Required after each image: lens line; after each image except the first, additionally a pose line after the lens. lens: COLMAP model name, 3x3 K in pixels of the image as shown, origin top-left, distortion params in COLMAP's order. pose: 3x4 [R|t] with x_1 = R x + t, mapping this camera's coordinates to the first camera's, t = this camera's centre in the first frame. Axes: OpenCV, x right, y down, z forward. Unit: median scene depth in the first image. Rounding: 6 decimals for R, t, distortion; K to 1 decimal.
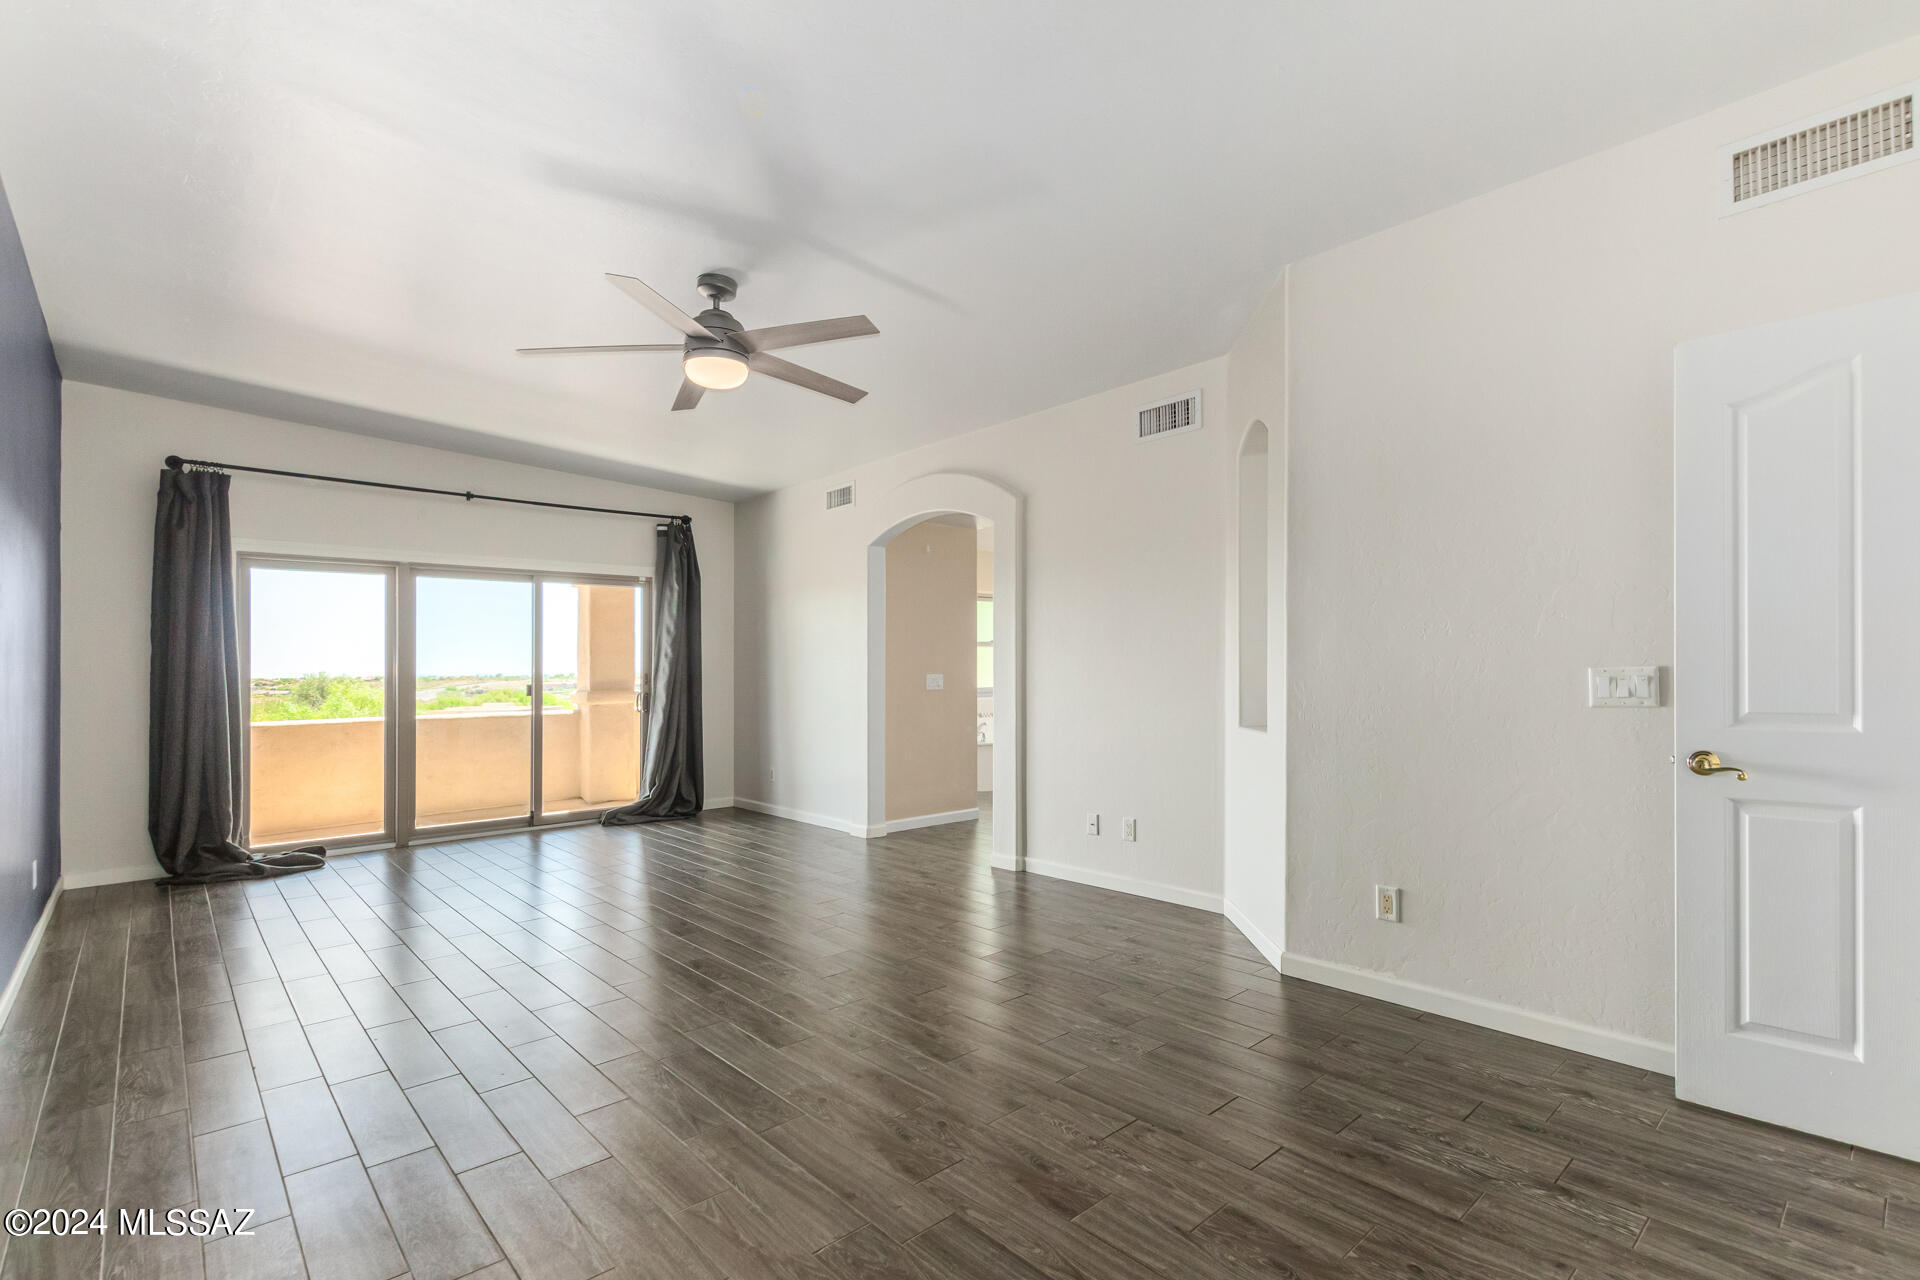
lens RADIAL K [[888.4, 0, 961.6], [0, 888.4, 633.9], [0, 0, 1]] dist [0.010080, -0.002368]
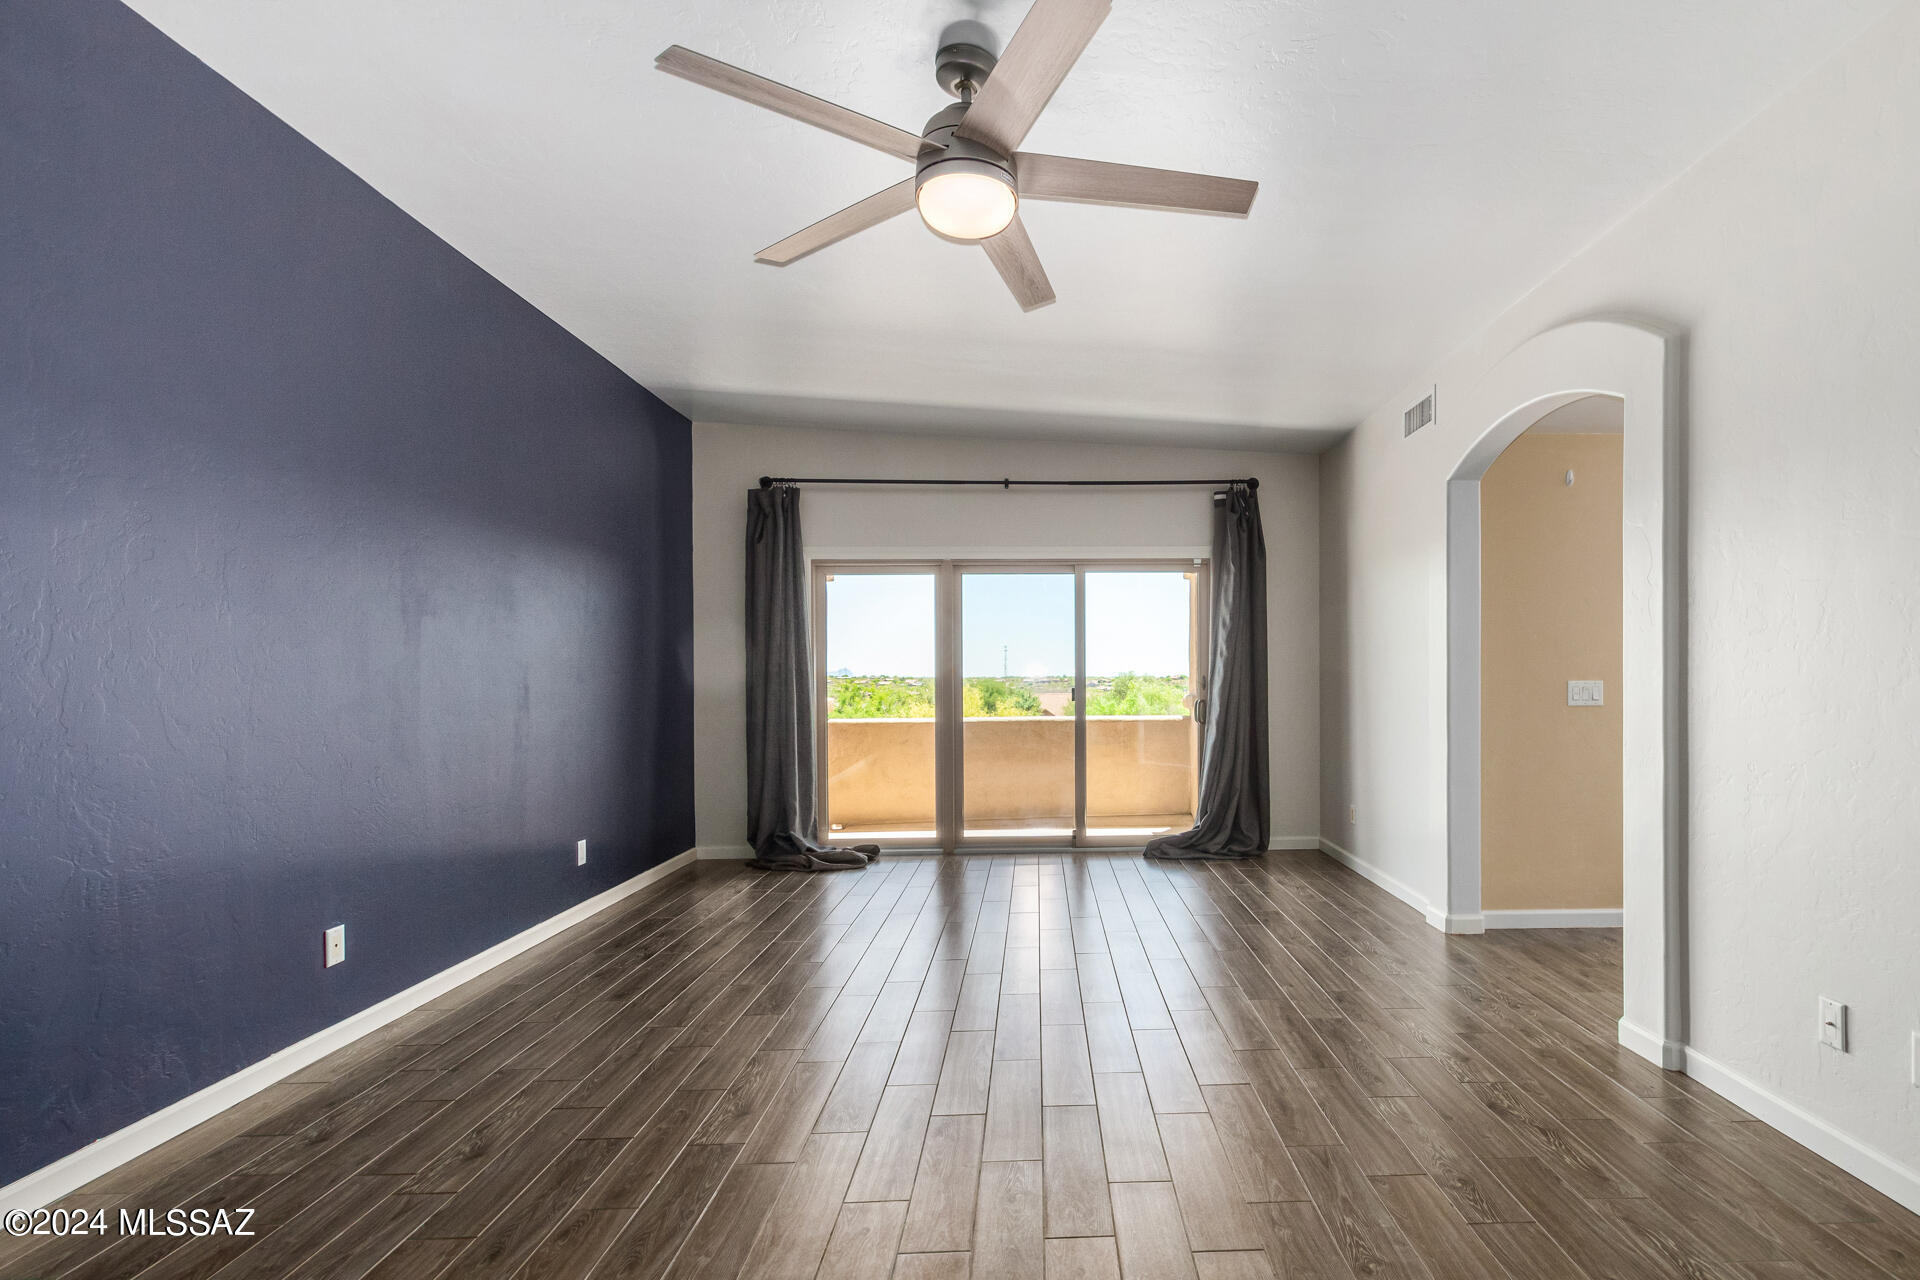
lens RADIAL K [[992.1, 0, 962.2], [0, 992.1, 651.5], [0, 0, 1]] dist [0.017801, -0.001309]
pose [[0.769435, -0.011361, -0.638624, 0.072326], [0.024205, 0.999642, 0.011379, 0.007249], [0.638266, -0.024213, 0.769435, 0.183390]]
